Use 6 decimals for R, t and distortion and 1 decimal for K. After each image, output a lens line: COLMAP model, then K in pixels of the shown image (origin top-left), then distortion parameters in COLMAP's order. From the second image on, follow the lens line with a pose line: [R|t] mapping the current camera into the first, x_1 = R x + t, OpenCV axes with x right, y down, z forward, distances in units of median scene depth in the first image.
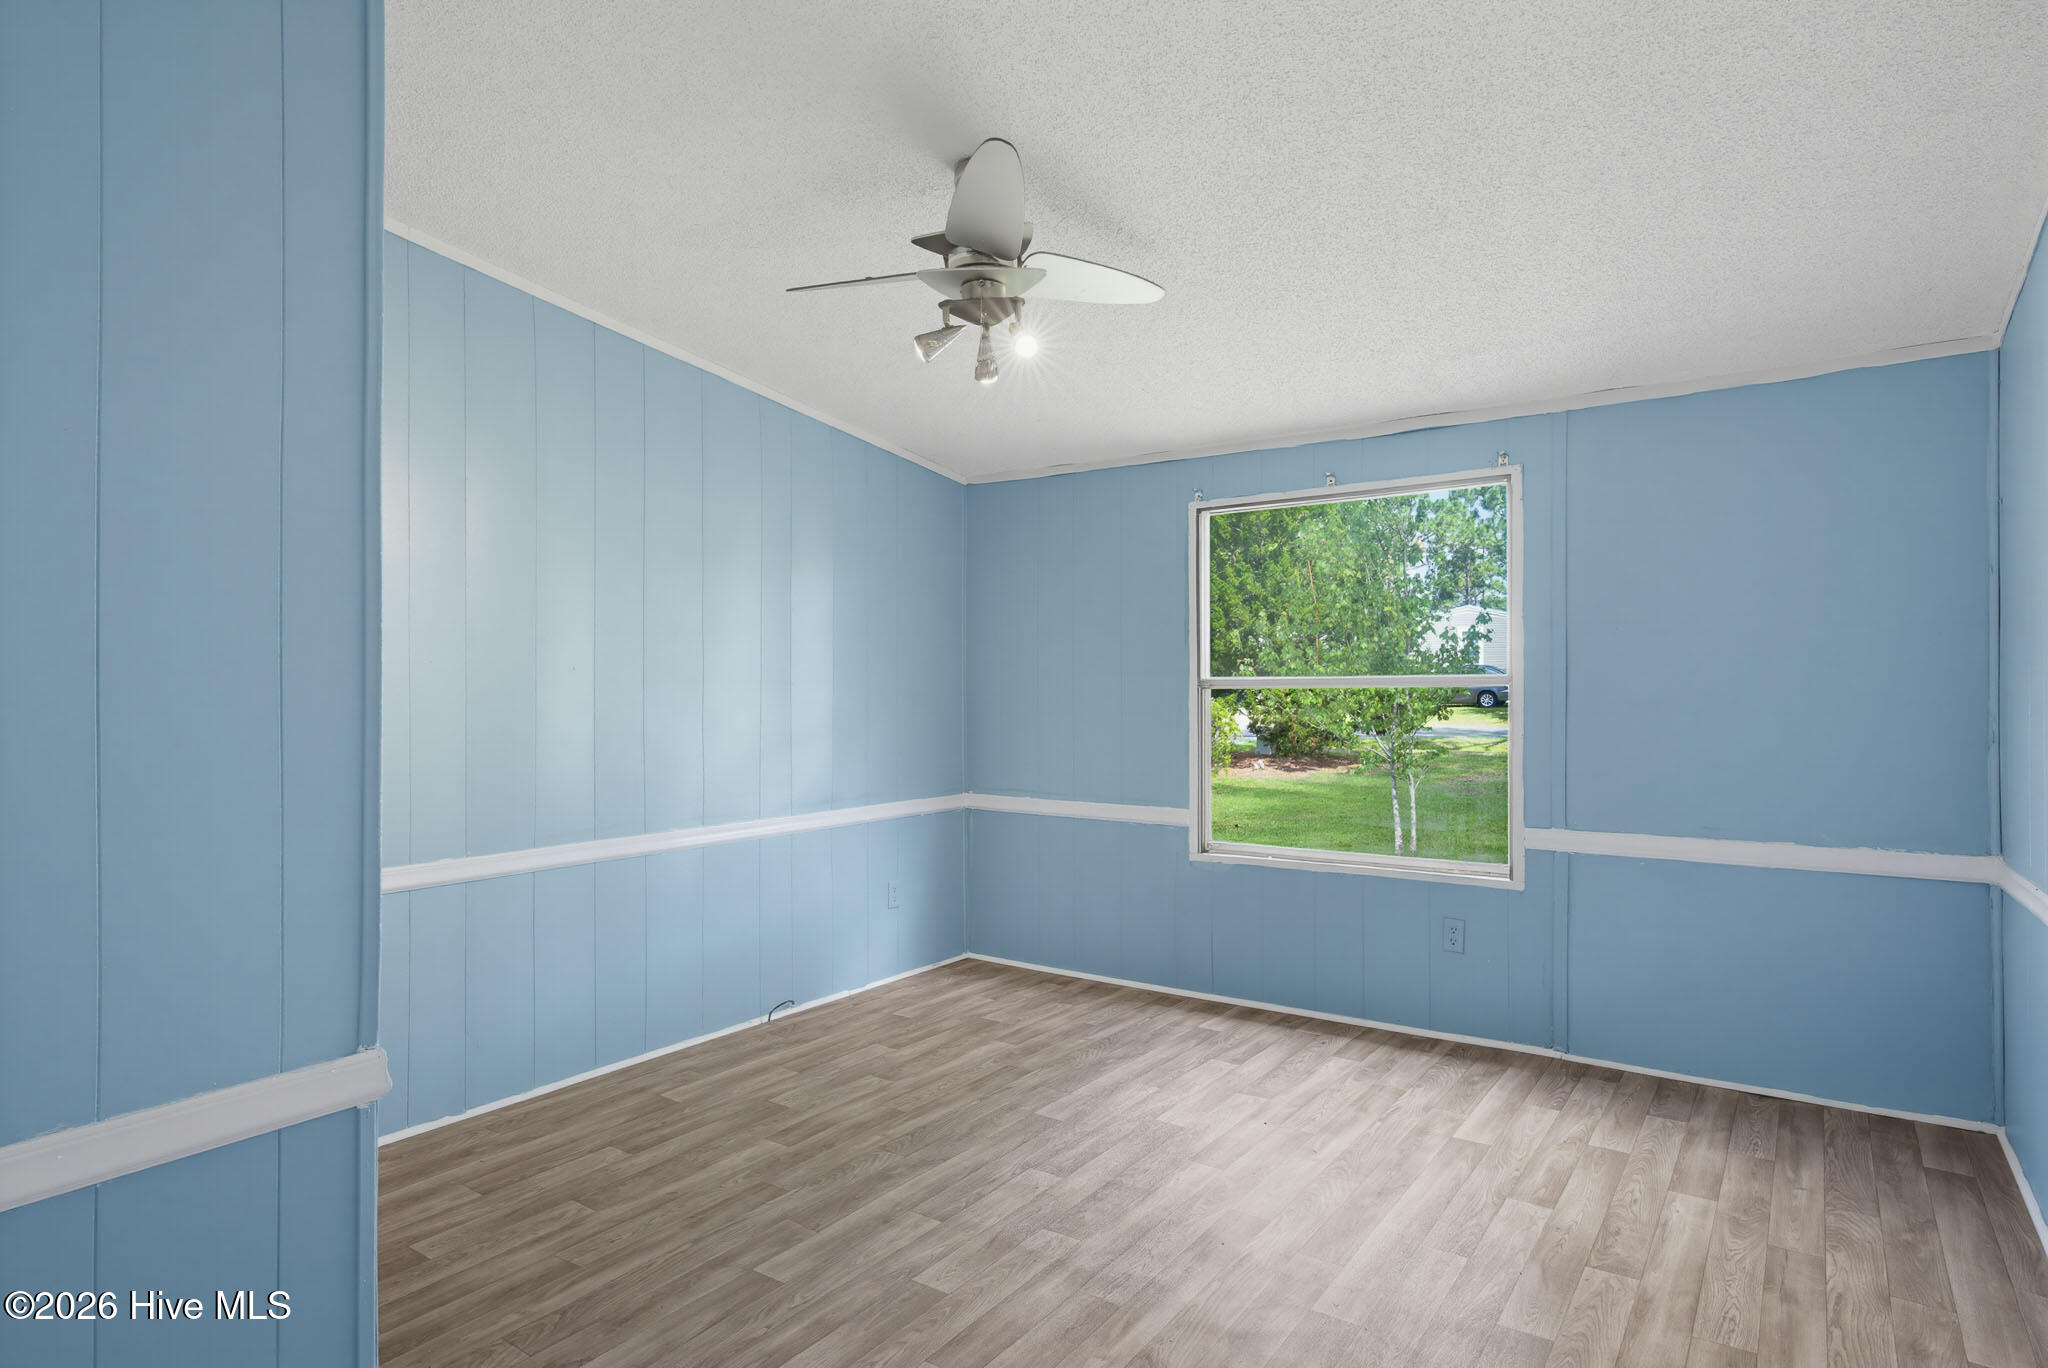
lens RADIAL K [[1113.3, 0, 1010.6], [0, 1113.3, 733.3], [0, 0, 1]] dist [0.020502, -0.006956]
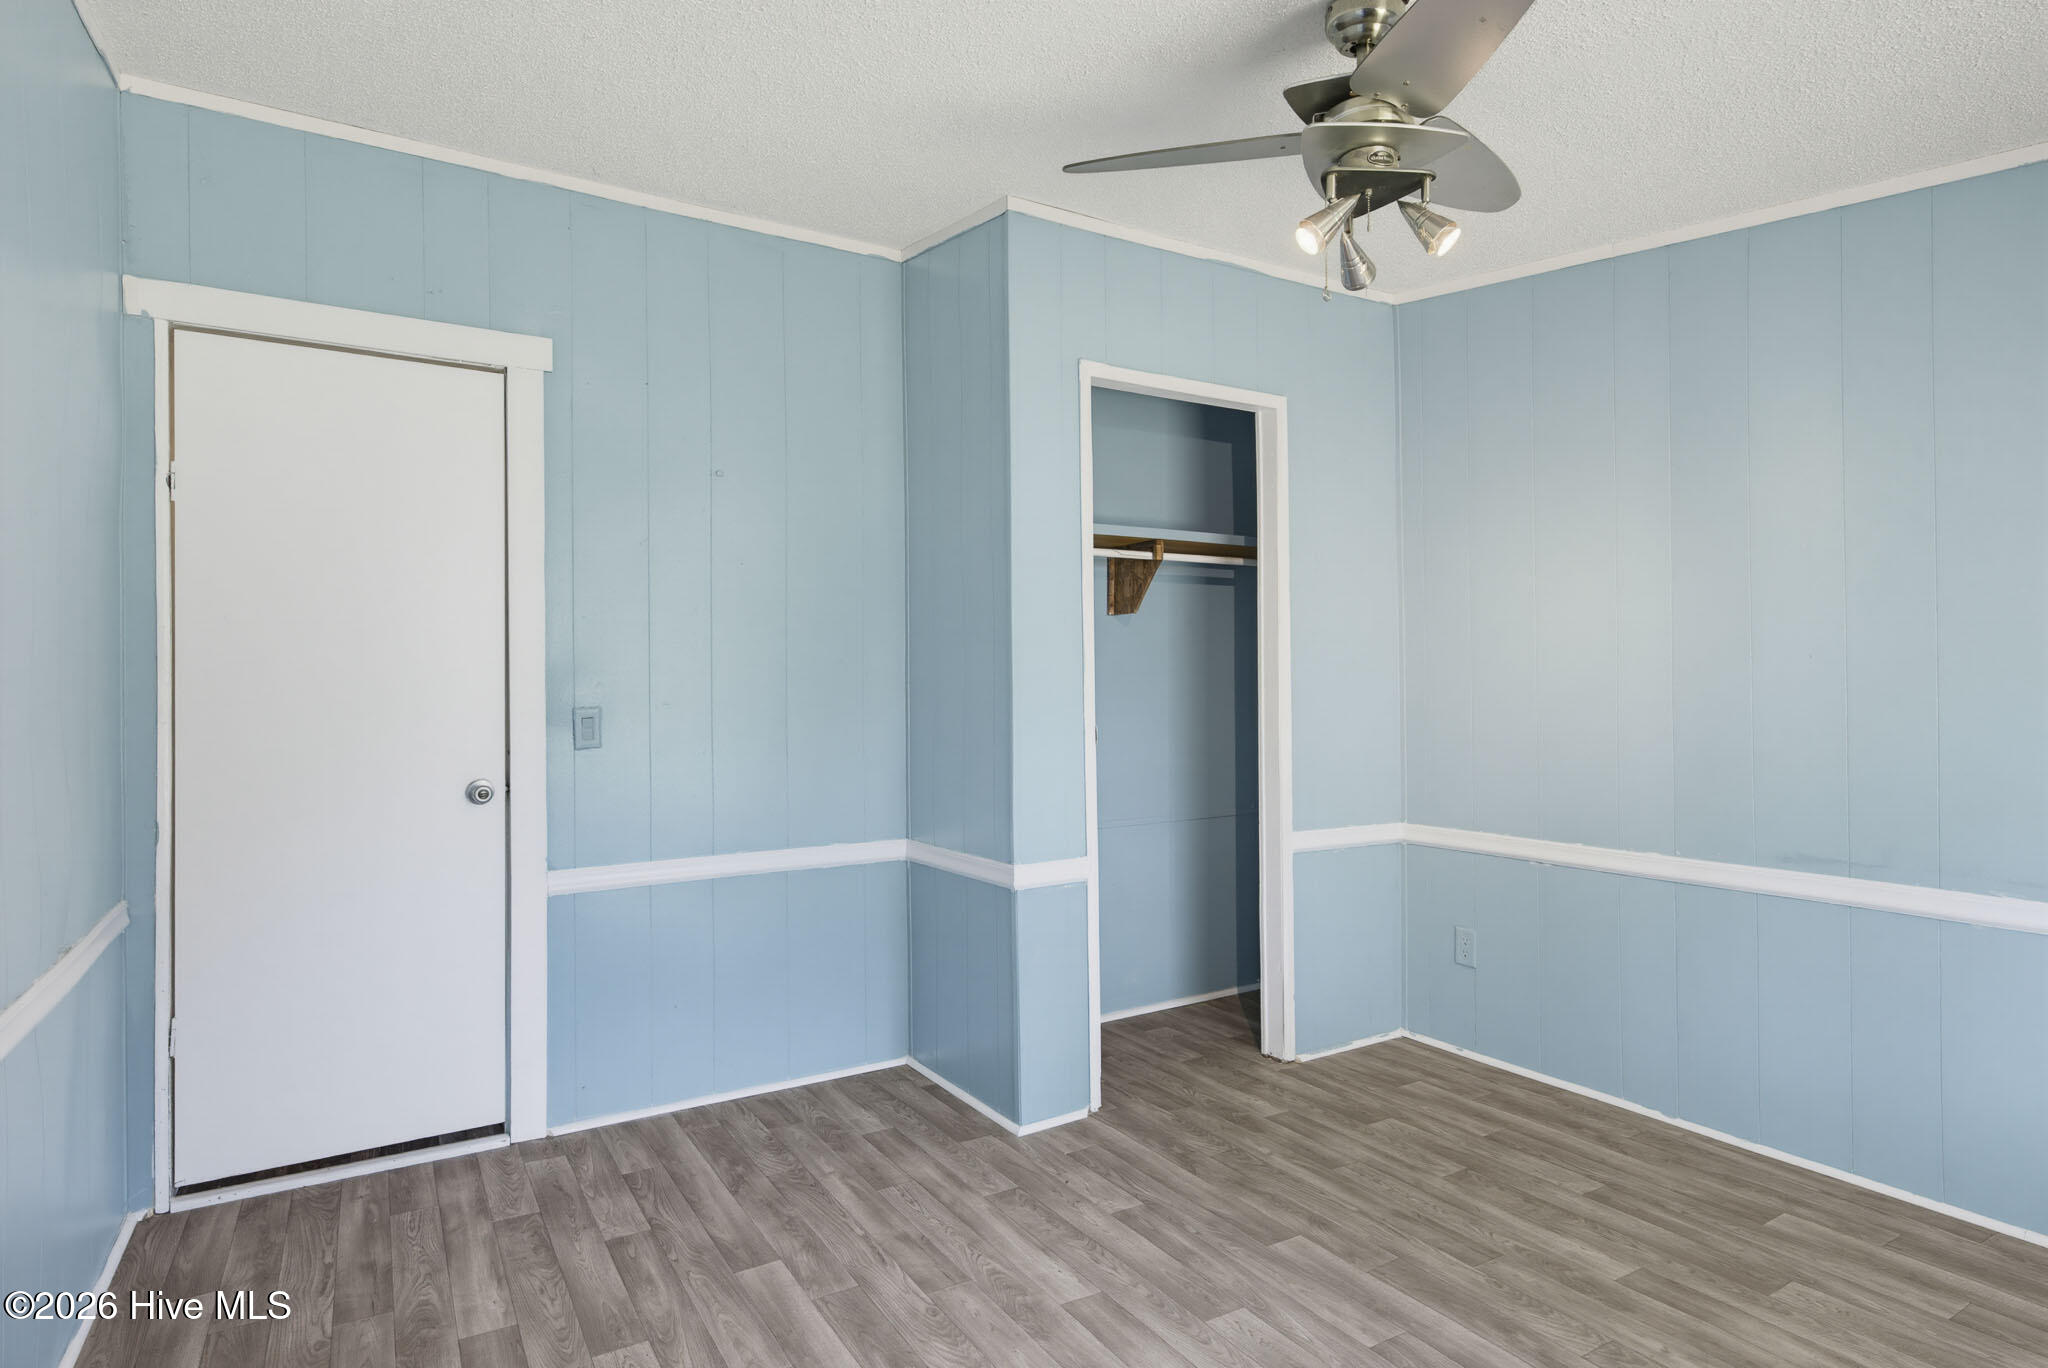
lens RADIAL K [[1113.3, 0, 1024.9], [0, 1113.3, 676.0], [0, 0, 1]] dist [0.020502, -0.006956]
pose [[-0.400820, -0.004930, -0.916143, 0.850648], [-0.019711, 0.999800, 0.003244, -0.045676], [0.915945, 0.019358, -0.400838, 1.188846]]
